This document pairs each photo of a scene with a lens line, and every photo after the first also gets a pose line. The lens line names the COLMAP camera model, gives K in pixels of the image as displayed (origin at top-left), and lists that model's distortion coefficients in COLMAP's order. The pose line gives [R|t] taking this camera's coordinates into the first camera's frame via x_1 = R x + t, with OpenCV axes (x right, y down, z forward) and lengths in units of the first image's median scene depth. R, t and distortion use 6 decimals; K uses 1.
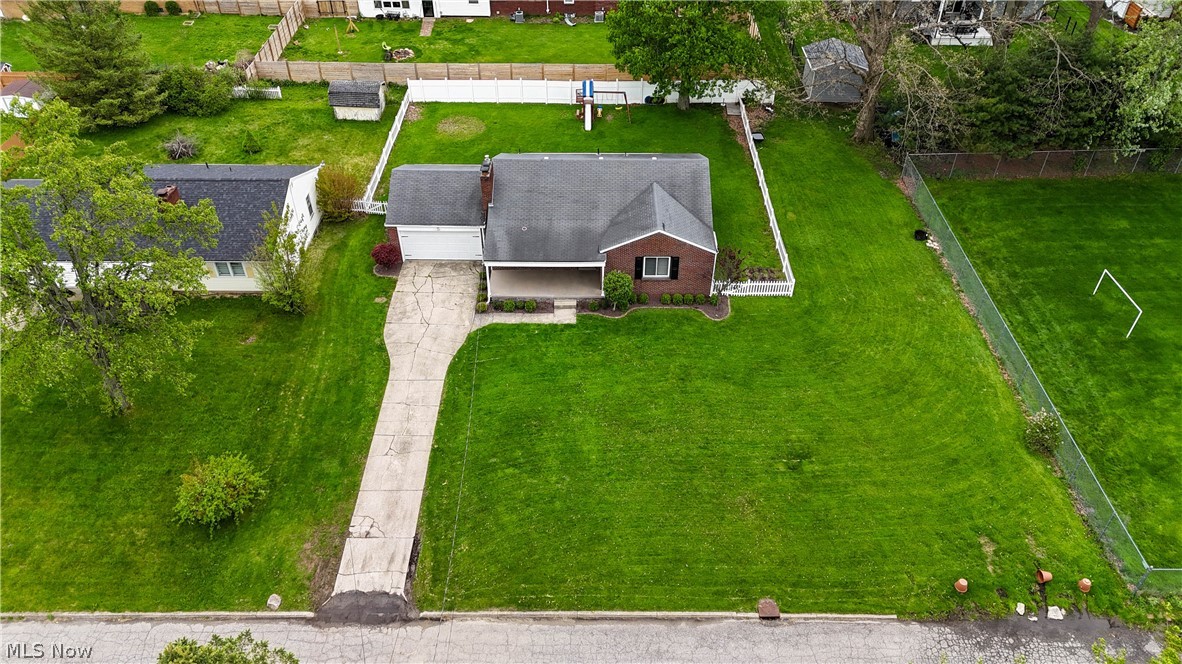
lens RADIAL K [[873.6, 0, 591.0], [0, 873.6, 332.0], [0, 0, 1]] dist [0.045208, -0.005499]
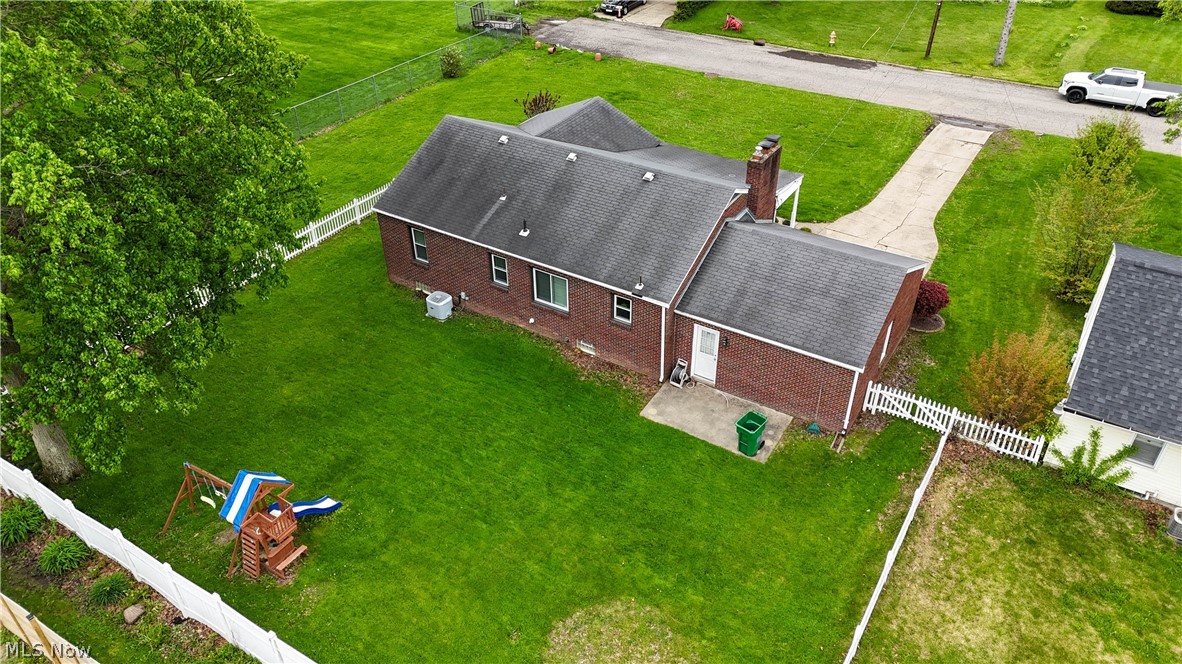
lens RADIAL K [[873.6, 0, 591.0], [0, 873.6, 332.0], [0, 0, 1]] dist [0.045208, -0.005499]
pose [[-0.850013, -0.299707, 0.433189, -0.375537], [0.339531, 0.317011, 0.885563, -0.864343], [-0.402736, 0.899822, -0.167704, 1.479129]]
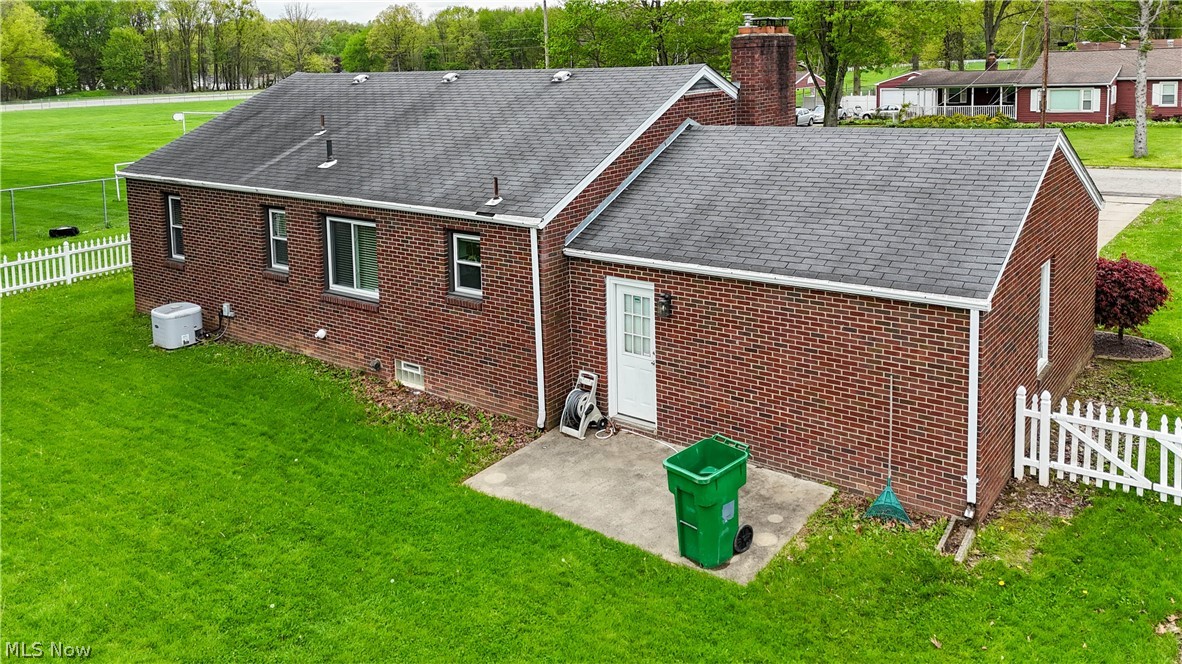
lens RADIAL K [[920.4, 0, 632.3], [0, 920.4, 148.3], [0, 0, 1]] dist [0.051832, -0.007712]
pose [[-0.812644, -0.046539, 0.580899, -0.344273], [0.383805, 0.707350, 0.593591, -0.463778], [-0.438524, 0.705330, -0.556962, 1.473446]]
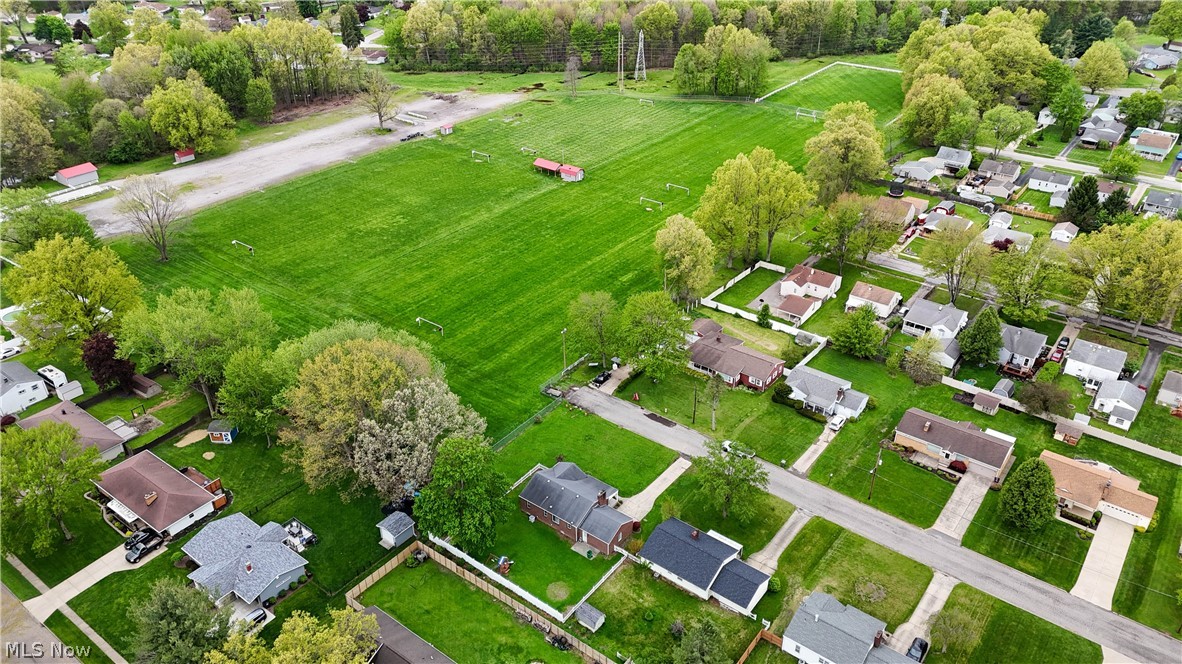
lens RADIAL K [[873.6, 0, 591.0], [0, 873.6, 332.0], [0, 0, 1]] dist [0.045208, -0.005499]
pose [[-0.798309, -0.313170, 0.514419, -1.695878], [0.384203, 0.392949, 0.835452, -3.398800], [-0.463779, 0.864590, -0.193374, 1.302824]]
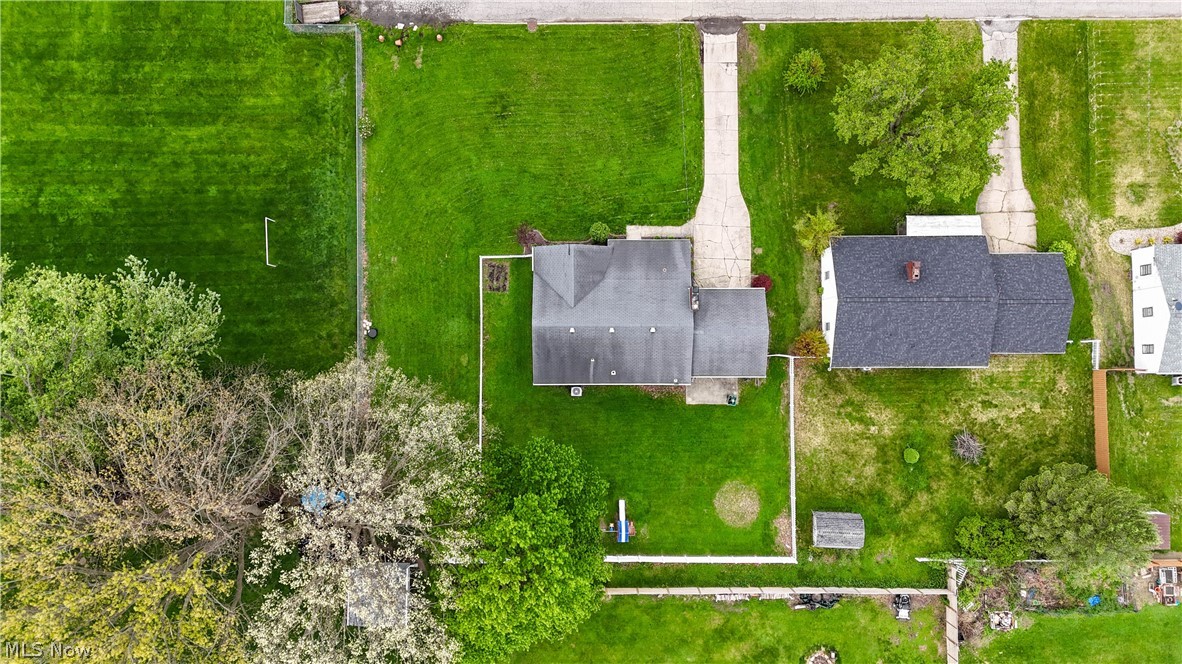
lens RADIAL K [[873.6, 0, 591.0], [0, 873.6, 332.0], [0, 0, 1]] dist [0.045208, -0.005499]
pose [[-0.999940, 0.007689, -0.007843, 0.067110], [-0.010899, -0.605993, 0.795395, -1.527573], [0.001363, 0.795433, 0.606040, 0.242973]]
